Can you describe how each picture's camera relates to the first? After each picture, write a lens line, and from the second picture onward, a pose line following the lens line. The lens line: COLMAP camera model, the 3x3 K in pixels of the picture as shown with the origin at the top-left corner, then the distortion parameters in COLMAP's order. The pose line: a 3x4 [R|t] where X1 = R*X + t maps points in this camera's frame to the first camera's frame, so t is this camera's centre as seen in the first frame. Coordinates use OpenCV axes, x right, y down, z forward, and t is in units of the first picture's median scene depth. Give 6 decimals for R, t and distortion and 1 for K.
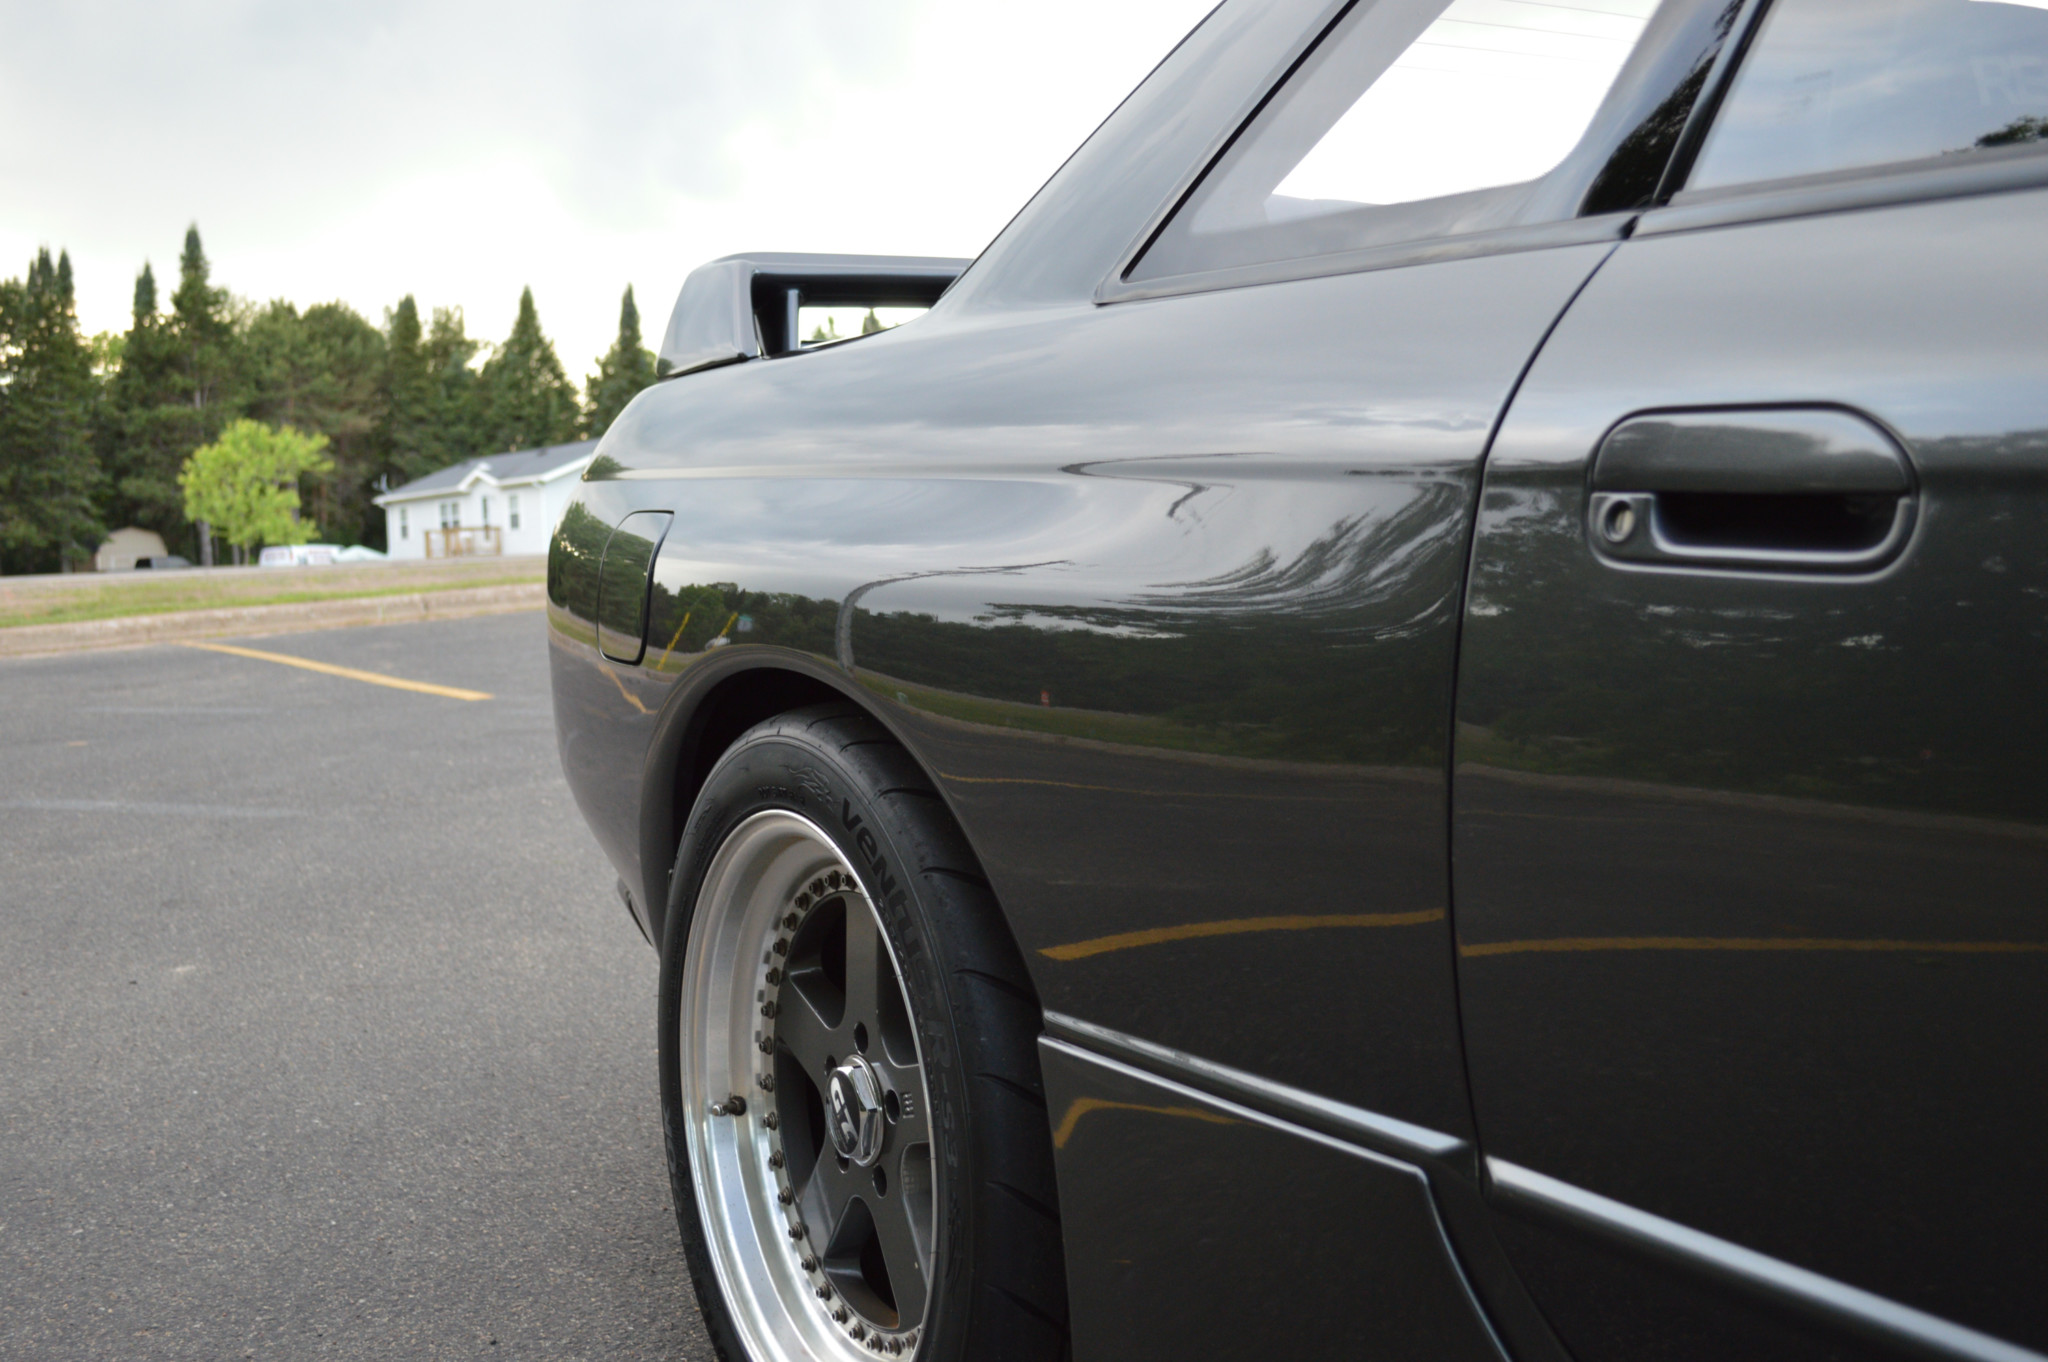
lens RADIAL K [[2133.2, 0, 1035.7], [0, 2133.2, 695.3], [0, 0, 1]] dist [-0.064569, 0.000000]
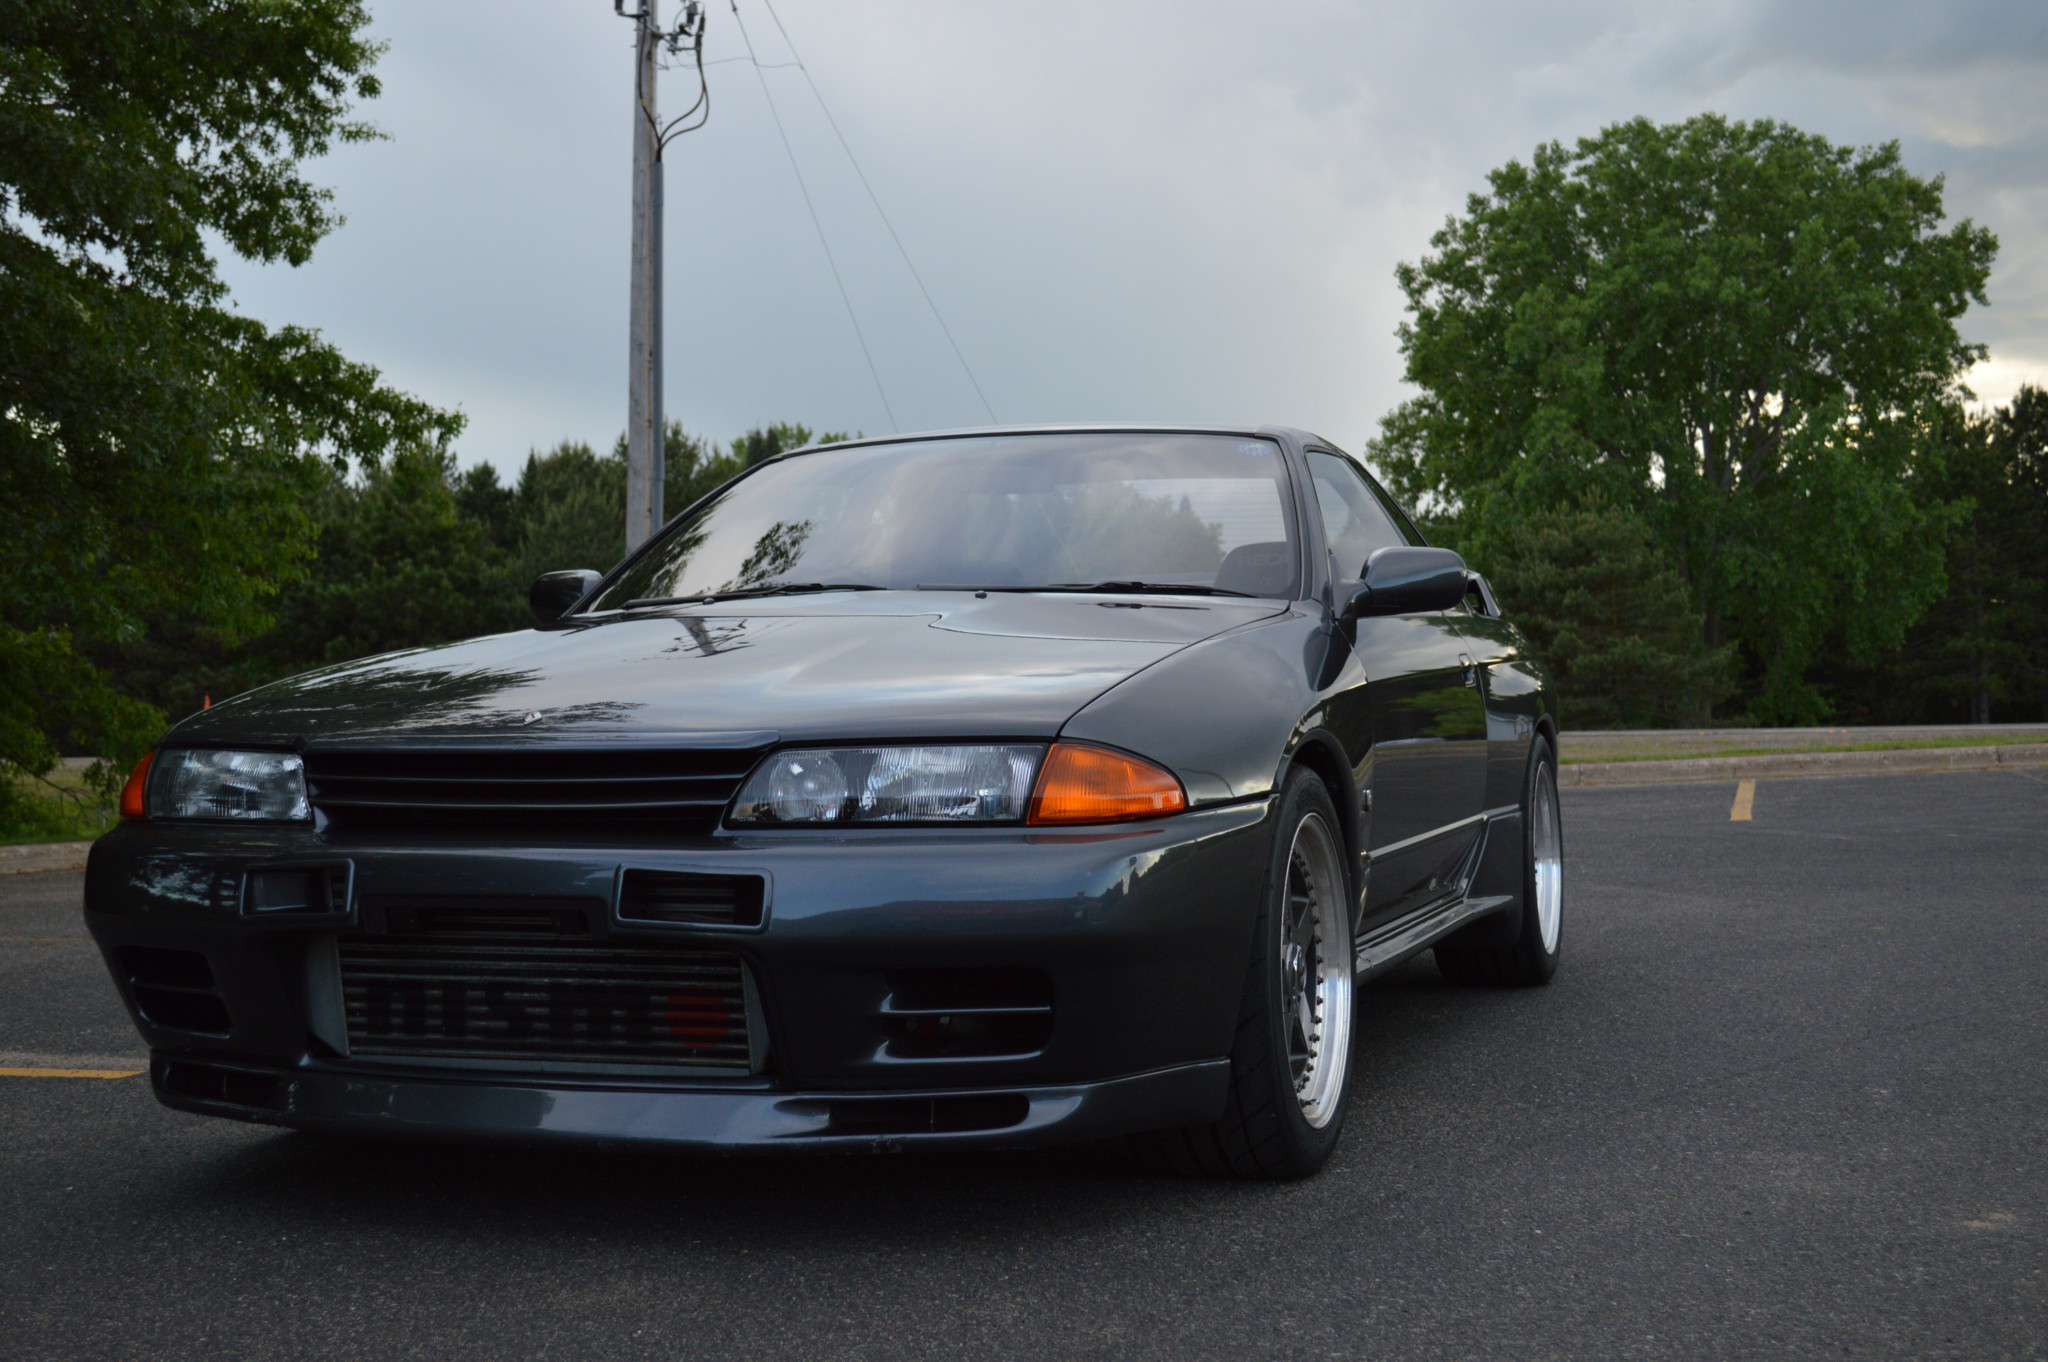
lens RADIAL K [[2685.0, 0, 1029.1], [0, 2685.0, 672.5], [0, 0, 1]] dist [-0.039582, 0.000000]
pose [[0.645349, 0.007958, -0.763846, 0.092327], [-0.068959, 0.996470, -0.047880, 0.002687], [0.760769, 0.083573, 0.643620, -0.047588]]
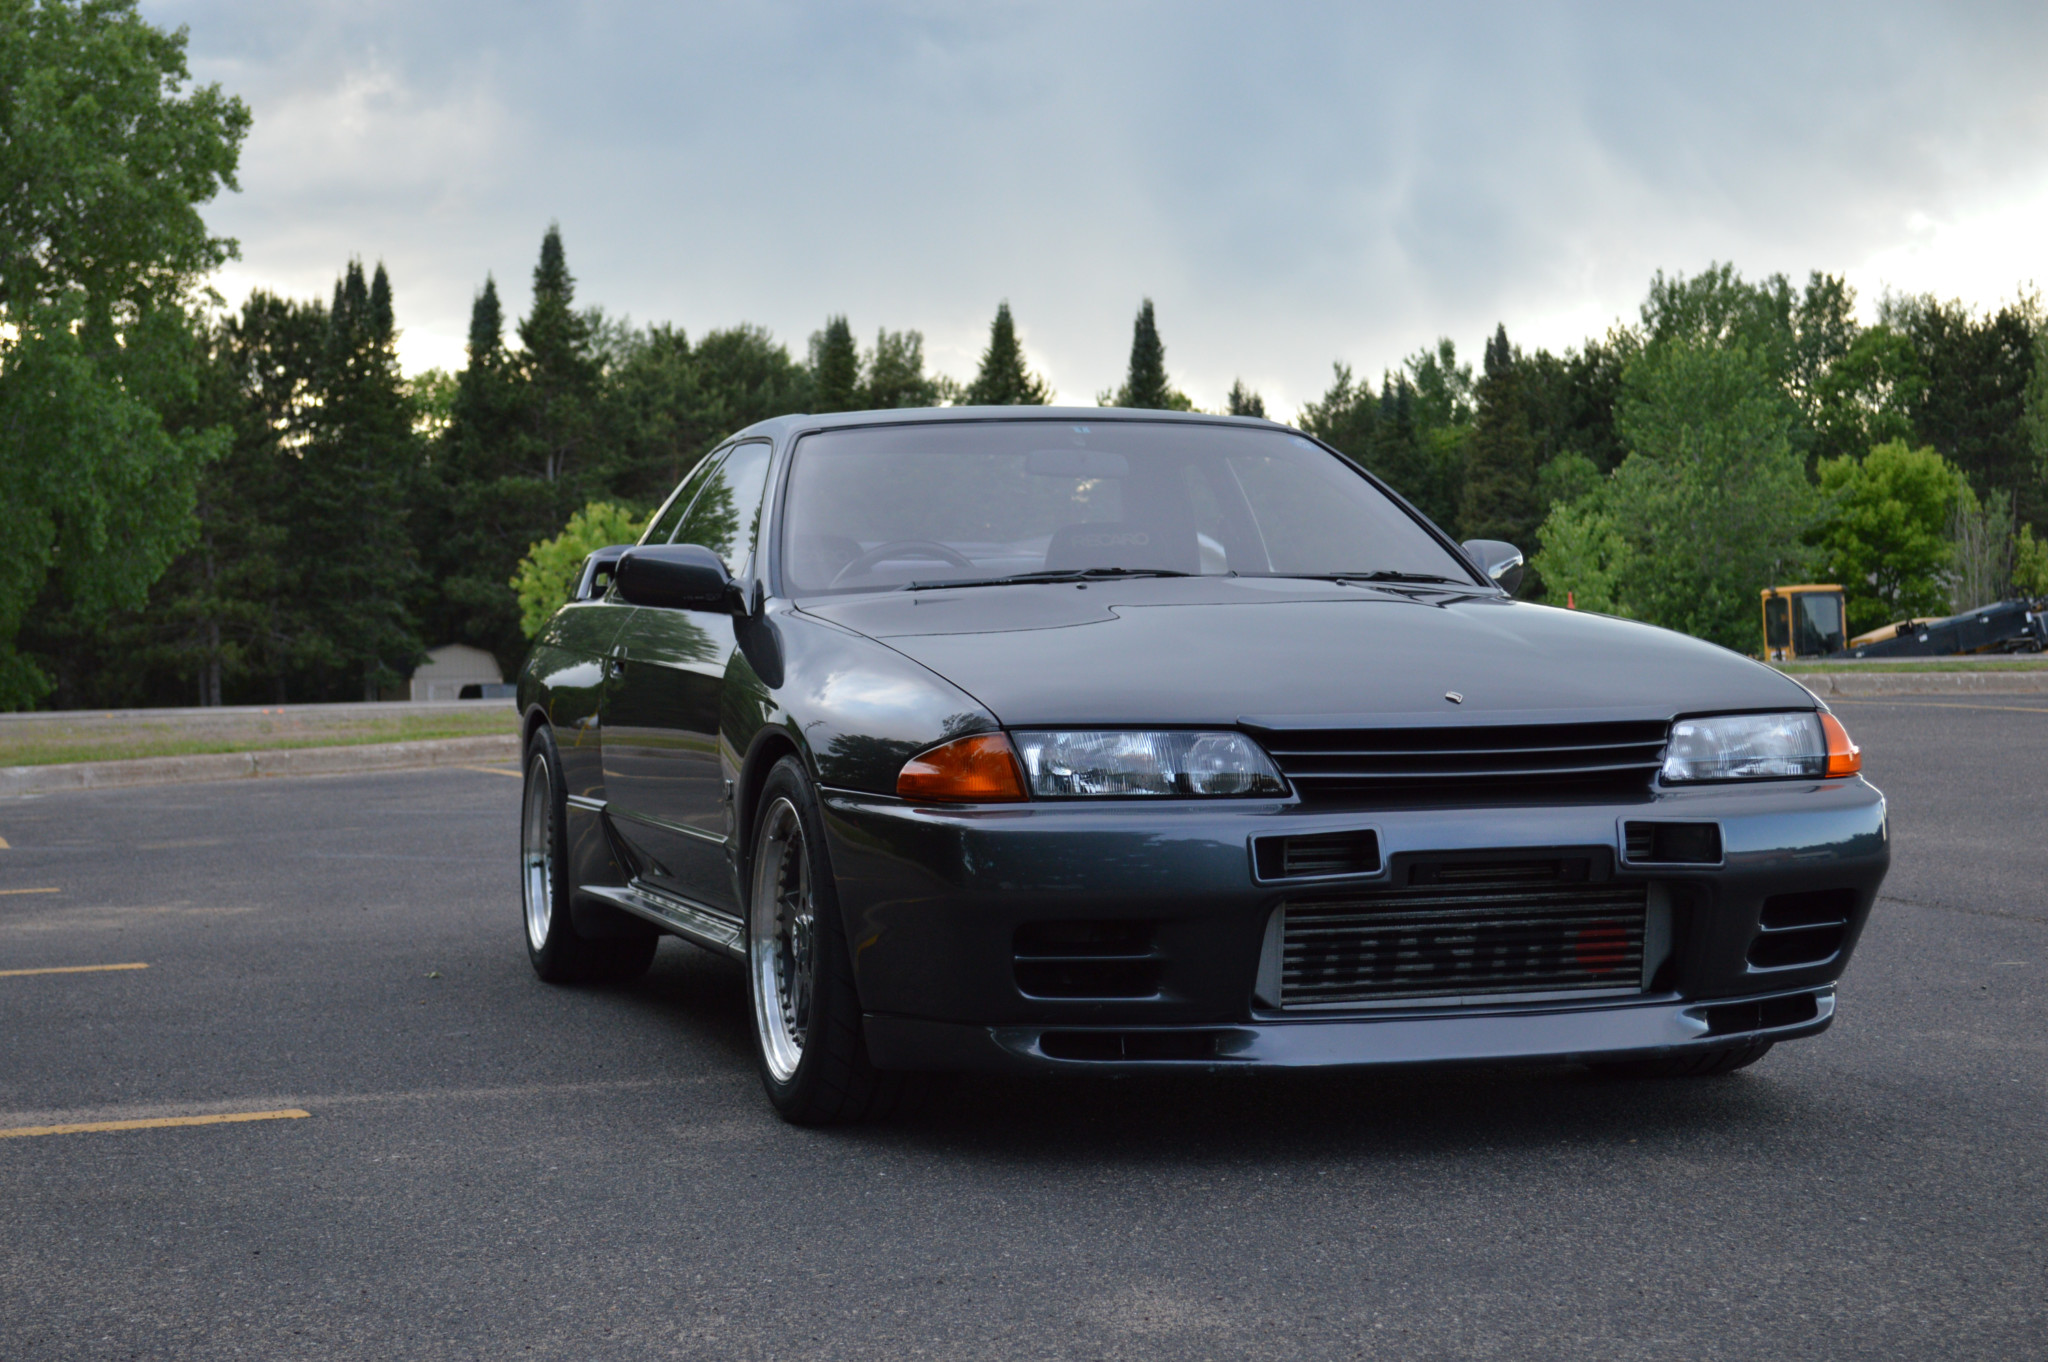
lens RADIAL K [[3459.5, 0, 1024.0], [0, 3459.5, 681.5], [0, 0, 1]] dist [0.000224, 0.000000]
pose [[0.969881, 0.011329, -0.243315, 0.050521], [-0.028368, 0.997374, -0.066637, 0.007377], [0.241921, 0.071532, 0.967656, -0.105328]]
